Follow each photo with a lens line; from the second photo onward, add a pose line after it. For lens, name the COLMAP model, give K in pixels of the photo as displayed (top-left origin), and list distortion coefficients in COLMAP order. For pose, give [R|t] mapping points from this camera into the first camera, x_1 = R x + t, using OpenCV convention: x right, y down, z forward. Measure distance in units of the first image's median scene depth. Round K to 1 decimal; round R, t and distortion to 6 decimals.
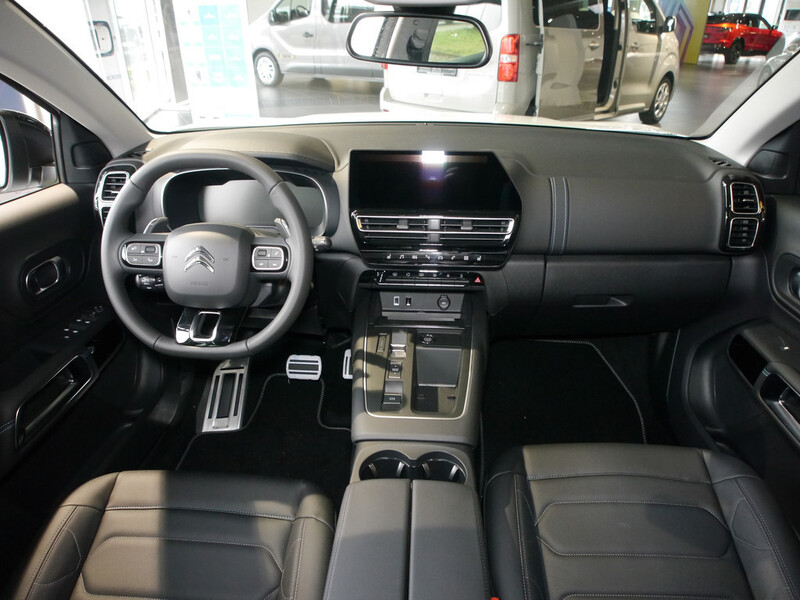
lens RADIAL K [[547.2, 0, 400.0], [0, 547.2, 300.0], [0, 0, 1]] dist [-0.054137, 0.007025]
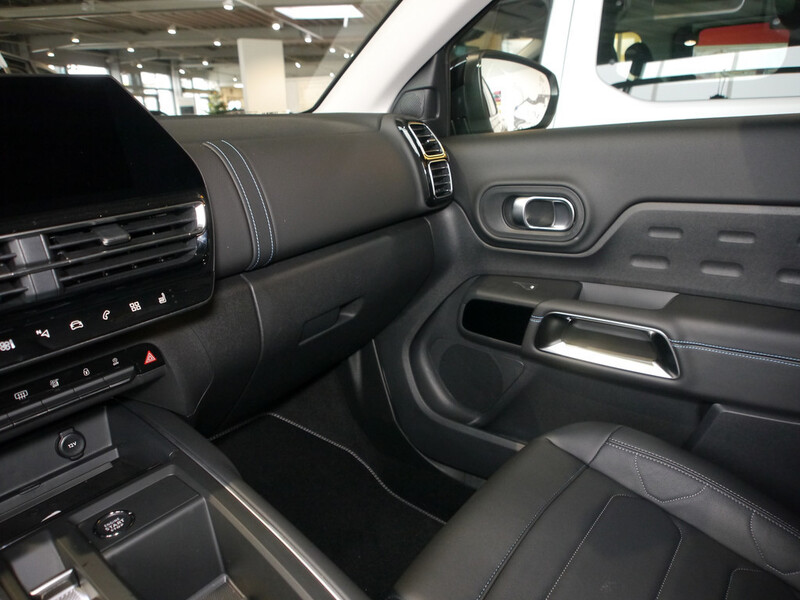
lens RADIAL K [[547.2, 0, 400.0], [0, 547.2, 300.0], [0, 0, 1]] dist [-0.054137, 0.007025]
pose [[0.581941, -0.284688, 0.761773, -0.080791], [0.413505, 0.910179, 0.024261, -0.002862], [-0.700256, 0.300878, 0.647390, 0.517744]]
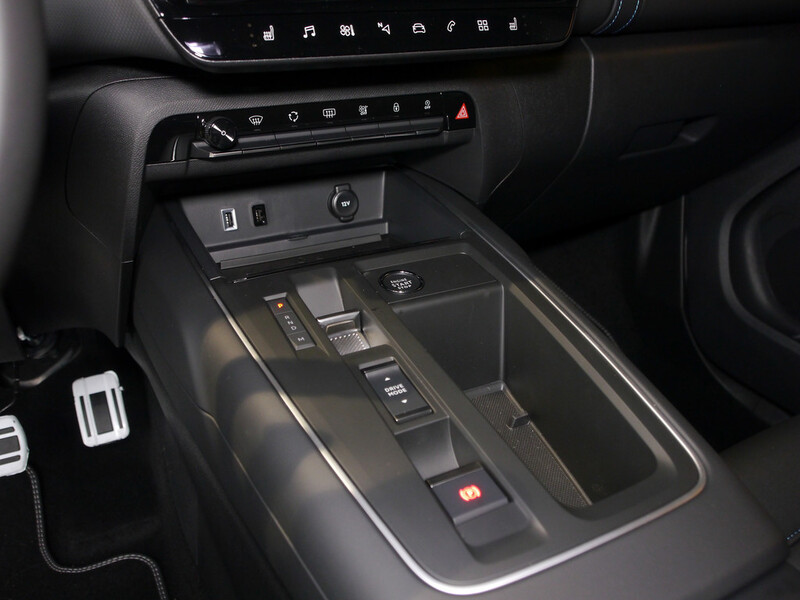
lens RADIAL K [[669.0, 0, 400.0], [0, 669.0, 300.0], [0, 0, 1]] dist [-0.014279, -0.005331]
pose [[0.863669, -0.221305, 0.452879, -0.144829], [0.197723, 0.975198, 0.099474, 0.038297], [-0.463661, 0.003632, 0.886005, 0.596502]]
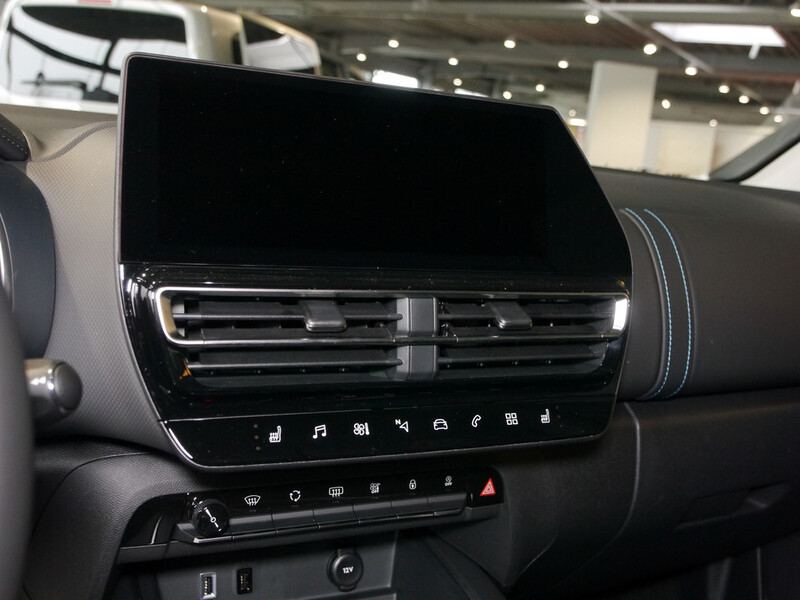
lens RADIAL K [[794.6, 0, 400.0], [0, 794.6, 300.0], [0, 0, 1]] dist [-0.017396, -0.004714]
pose [[0.885319, -0.002079, 0.464980, -0.139918], [0.130402, 0.960971, -0.243987, -0.035947], [-0.446325, 0.276641, 0.851037, 0.567721]]
